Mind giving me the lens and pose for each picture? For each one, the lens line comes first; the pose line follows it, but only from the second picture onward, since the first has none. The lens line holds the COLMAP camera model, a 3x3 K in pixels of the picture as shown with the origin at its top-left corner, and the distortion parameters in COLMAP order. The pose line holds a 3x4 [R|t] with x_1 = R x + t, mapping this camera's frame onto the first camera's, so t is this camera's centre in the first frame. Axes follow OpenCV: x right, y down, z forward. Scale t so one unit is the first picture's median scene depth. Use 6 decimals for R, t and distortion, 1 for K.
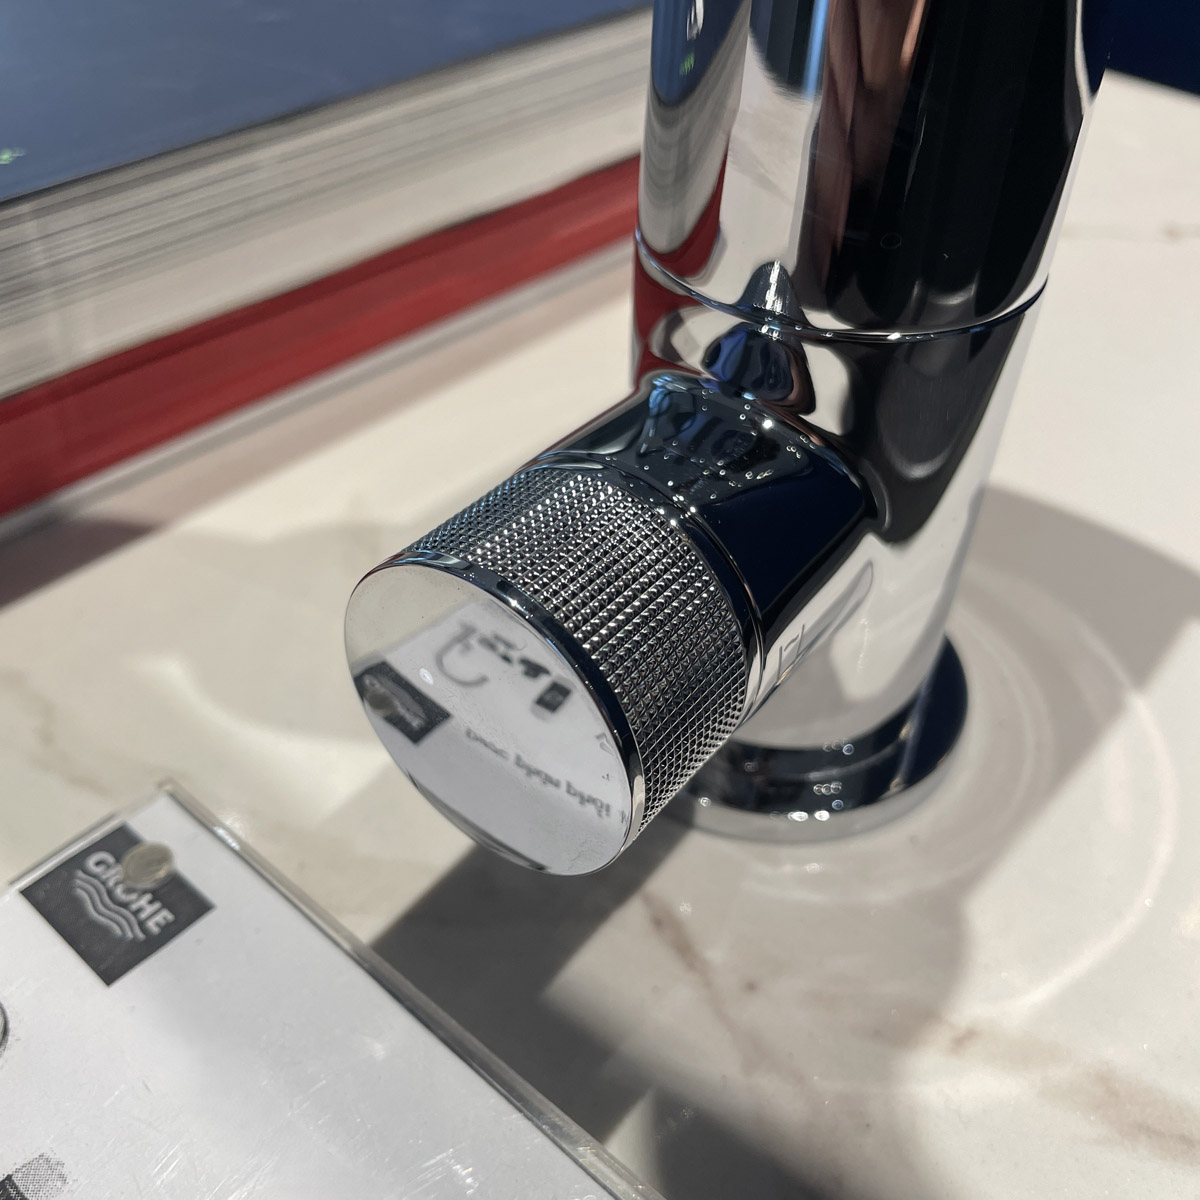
lens RADIAL K [[1240.8, 0, 600.0], [0, 1240.8, 600.0], [0, 0, 1]] dist [0.075596, -0.119763]
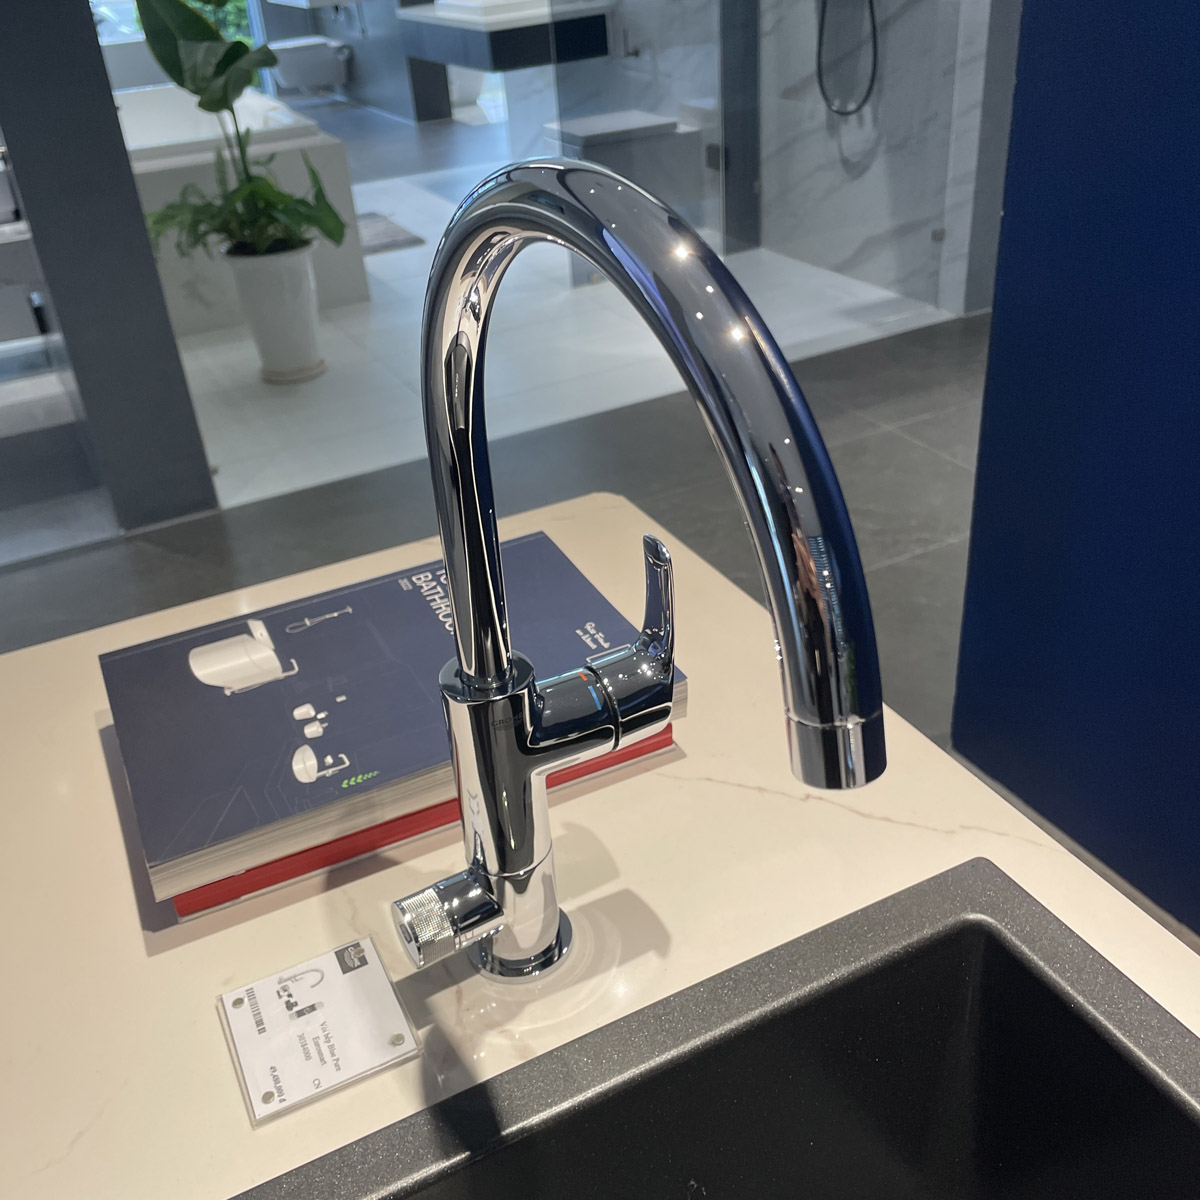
lens RADIAL K [[1180.2, 0, 600.0], [0, 1180.2, 600.0], [0, 0, 1]] dist [0.091551, -0.116690]
pose [[0.918937, 0.107439, -0.379488, 1.954745], [-0.171202, 0.975467, -0.138398, -0.589112], [0.355309, 0.192148, 0.914787, -2.907972]]
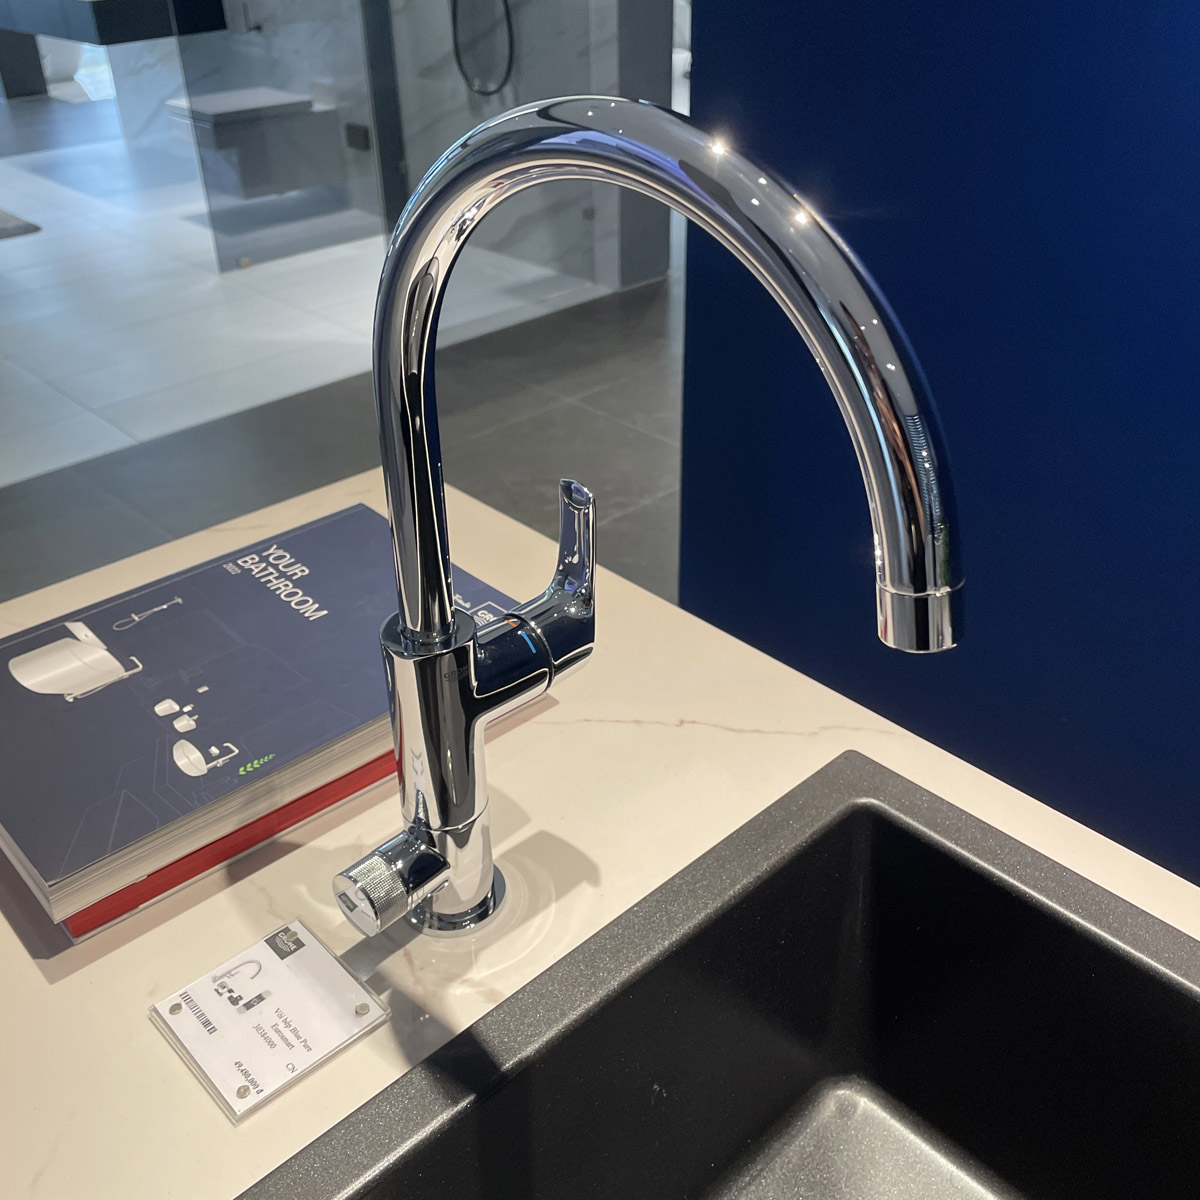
lens RADIAL K [[1180.2, 0, 600.0], [0, 1180.2, 600.0], [0, 0, 1]] dist [0.091551, -0.116690]
pose [[0.993113, 0.007064, -0.116950, 1.206435], [-0.025000, 0.987969, -0.152617, -0.345505], [0.114465, 0.154490, 0.981341, -3.202154]]
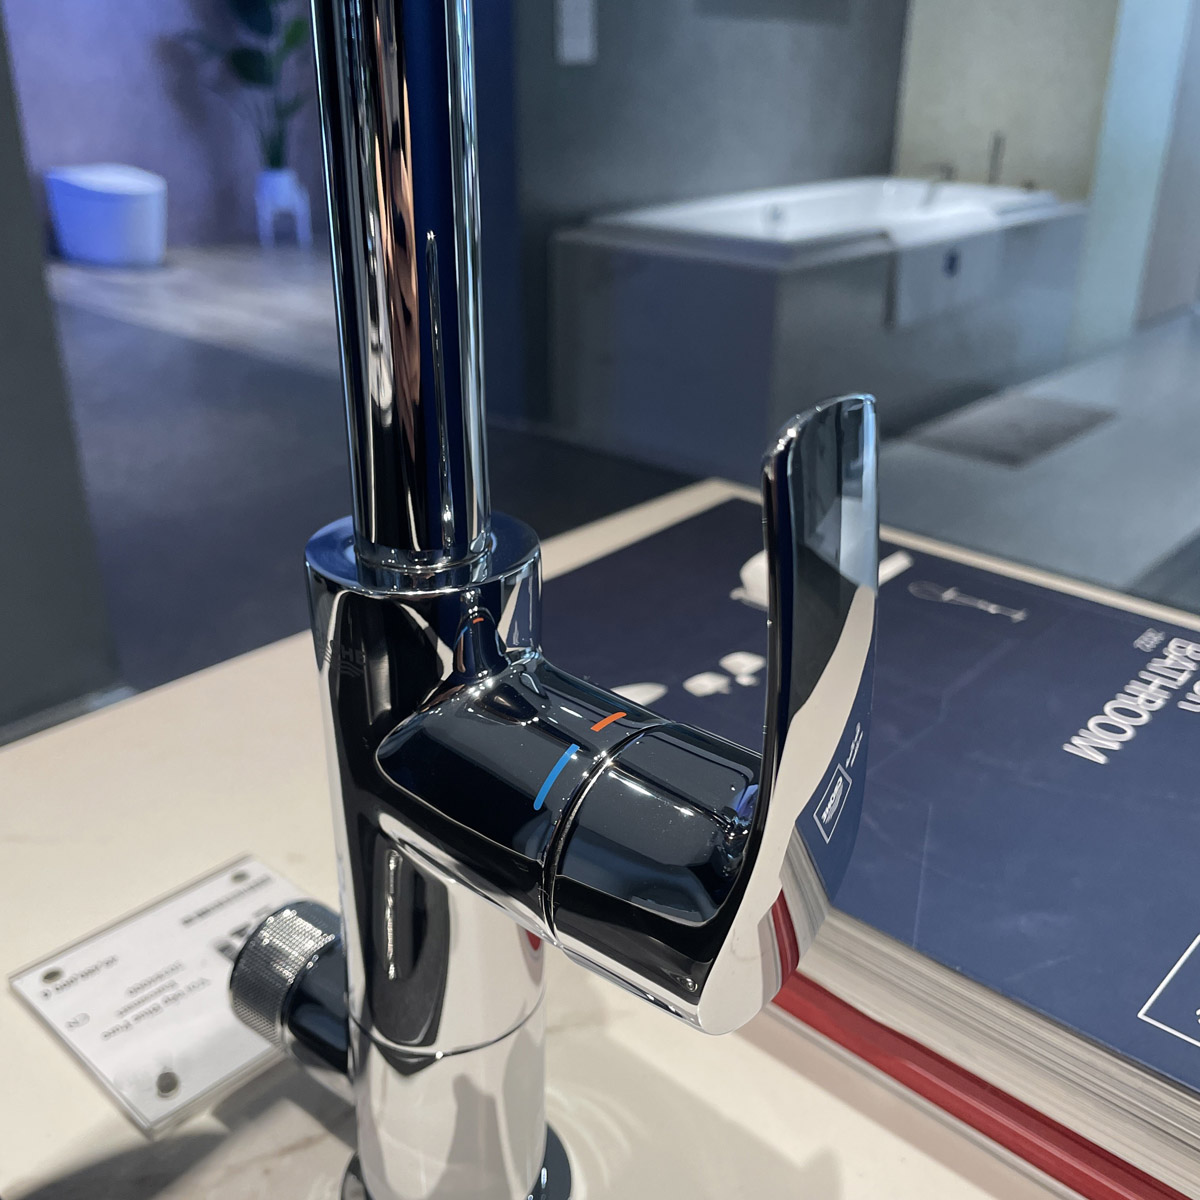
lens RADIAL K [[1240.8, 0, 600.0], [0, 1240.8, 600.0], [0, 0, 1]] dist [0.075596, -0.119763]
pose [[-0.017983, 0.383760, -0.923258, 1.741775], [-0.662749, 0.686823, 0.298392, -1.415605], [0.748626, 0.617254, 0.241985, 0.272522]]
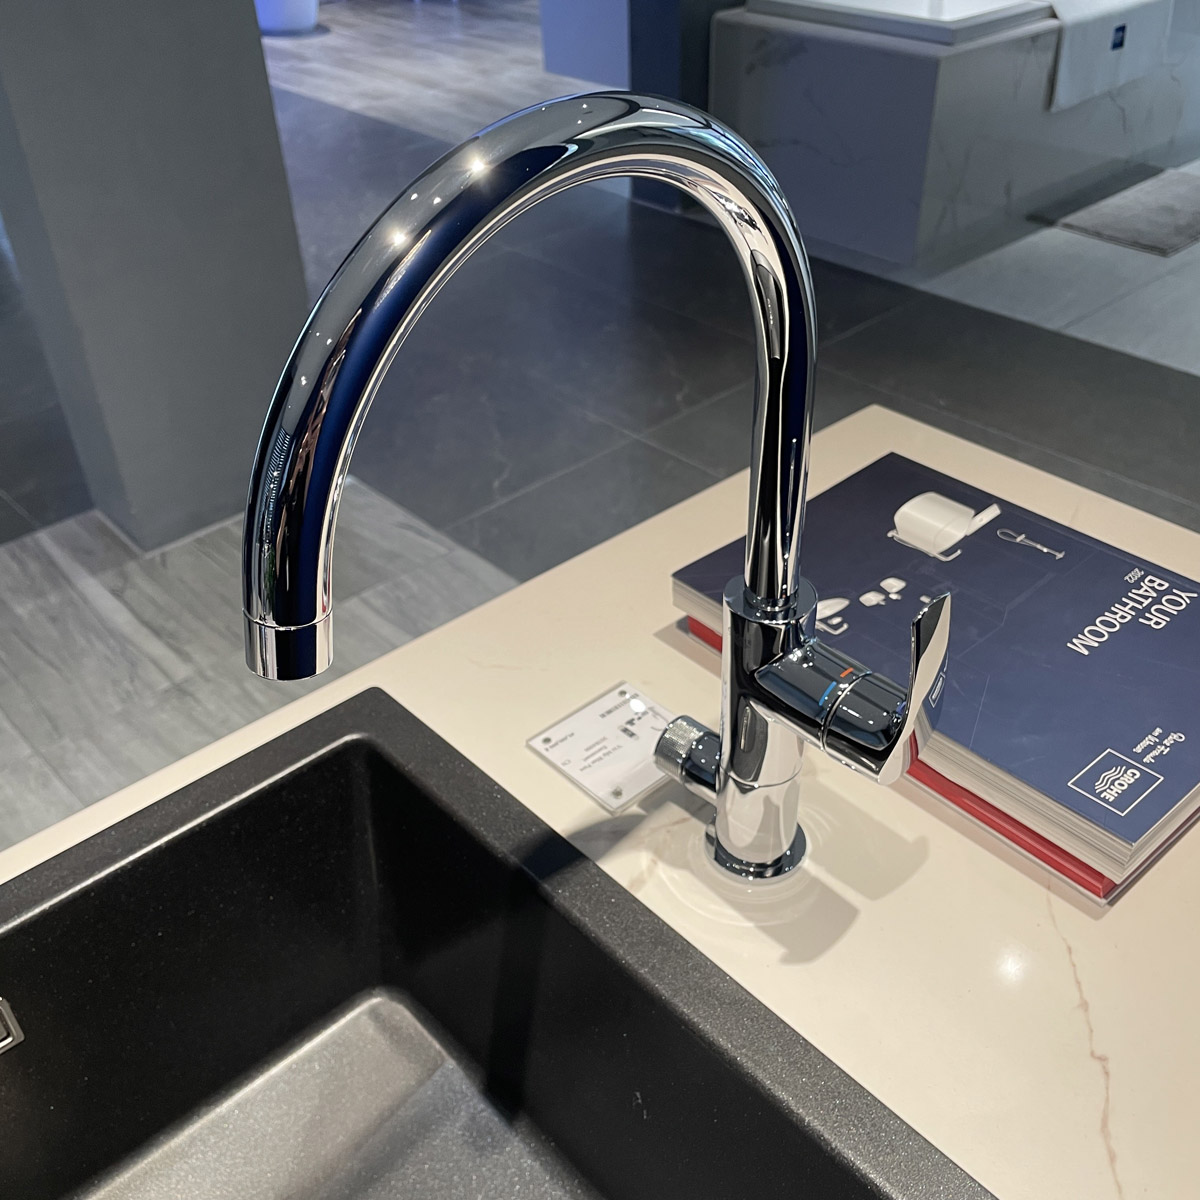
lens RADIAL K [[1211.7, 0, 639.7], [0, 1211.7, 604.9], [0, 0, 1]] dist [0.132087, -0.179522]
pose [[-0.092815, 0.557356, -0.825070, 3.558046], [-0.650639, 0.593303, 0.473984, -2.402892], [0.753694, 0.580815, 0.307570, -1.080673]]
